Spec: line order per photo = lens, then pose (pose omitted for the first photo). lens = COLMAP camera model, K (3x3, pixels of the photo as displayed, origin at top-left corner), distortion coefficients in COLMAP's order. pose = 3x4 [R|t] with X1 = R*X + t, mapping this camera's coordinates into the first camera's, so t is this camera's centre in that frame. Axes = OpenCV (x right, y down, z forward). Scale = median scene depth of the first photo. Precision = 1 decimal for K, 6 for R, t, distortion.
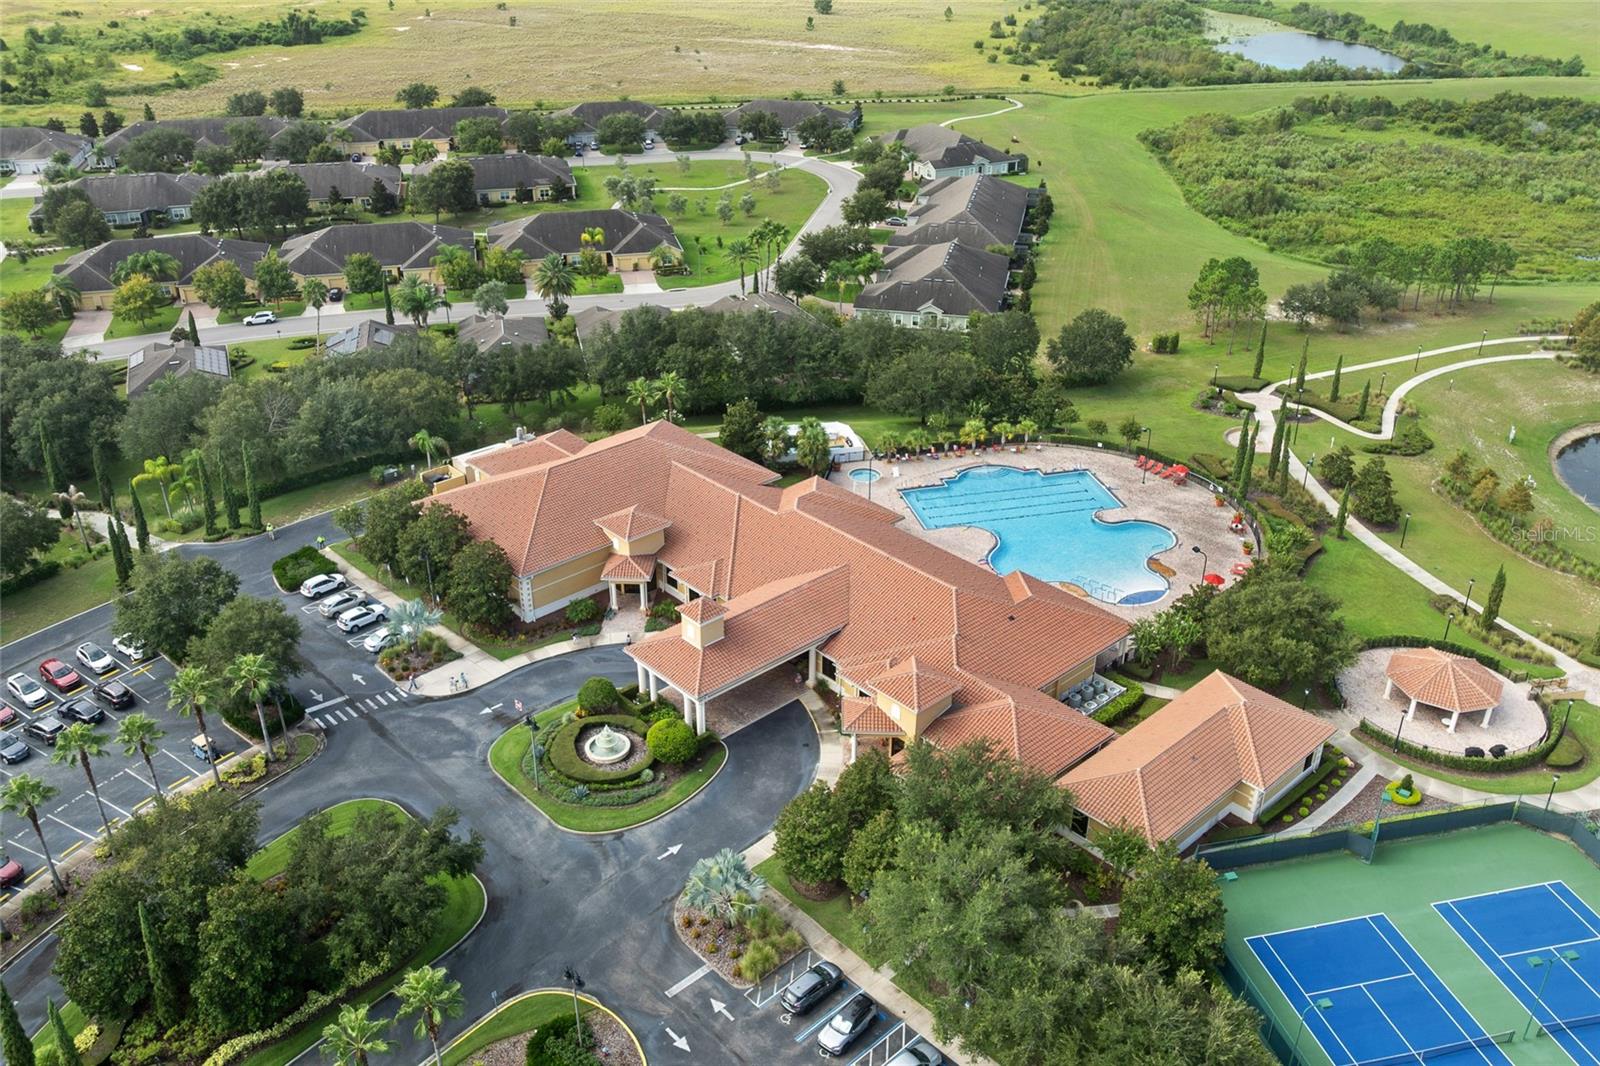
lens RADIAL K [[1342.6, 0, 800.8], [0, 1342.6, 527.1], [0, 0, 1]] dist [-0.022638, 0.006854]
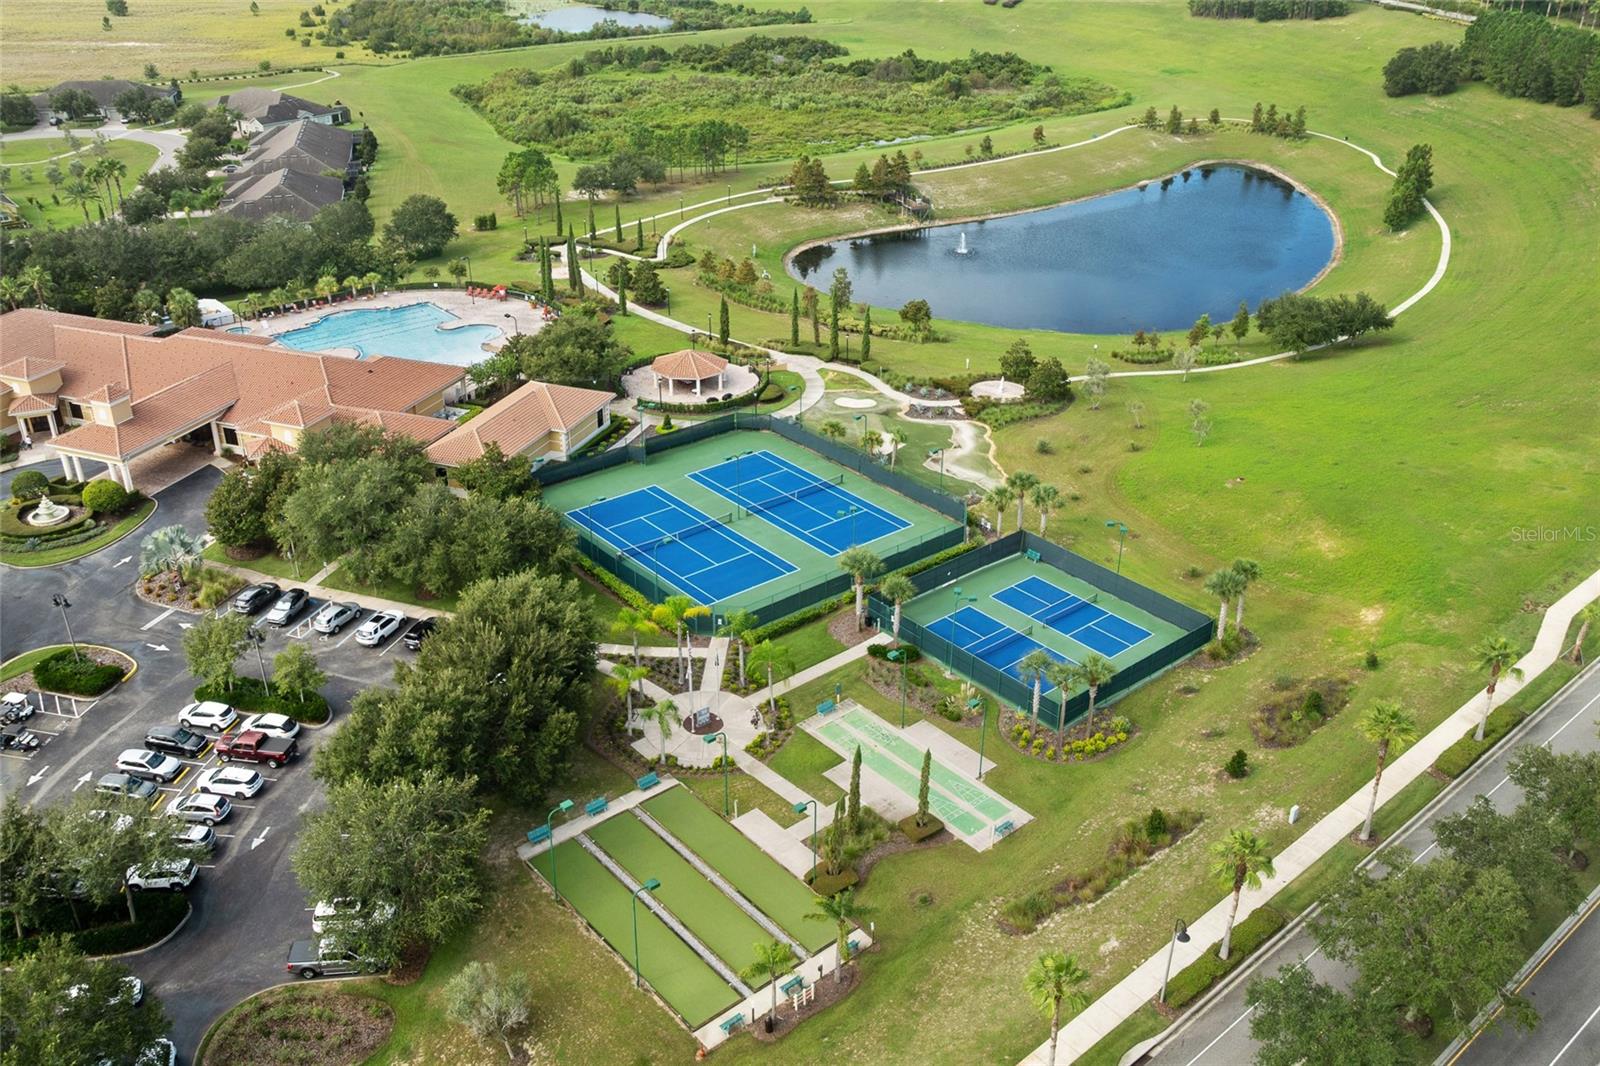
lens RADIAL K [[1342.6, 0, 796.7], [0, 1342.6, 541.0], [0, 0, 1]] dist [-0.022638, 0.006854]
pose [[0.895218, -0.204548, 0.395909, -0.013420], [0.204914, 0.977883, 0.041880, 0.171103], [-0.395720, 0.043636, 0.917334, -0.228408]]
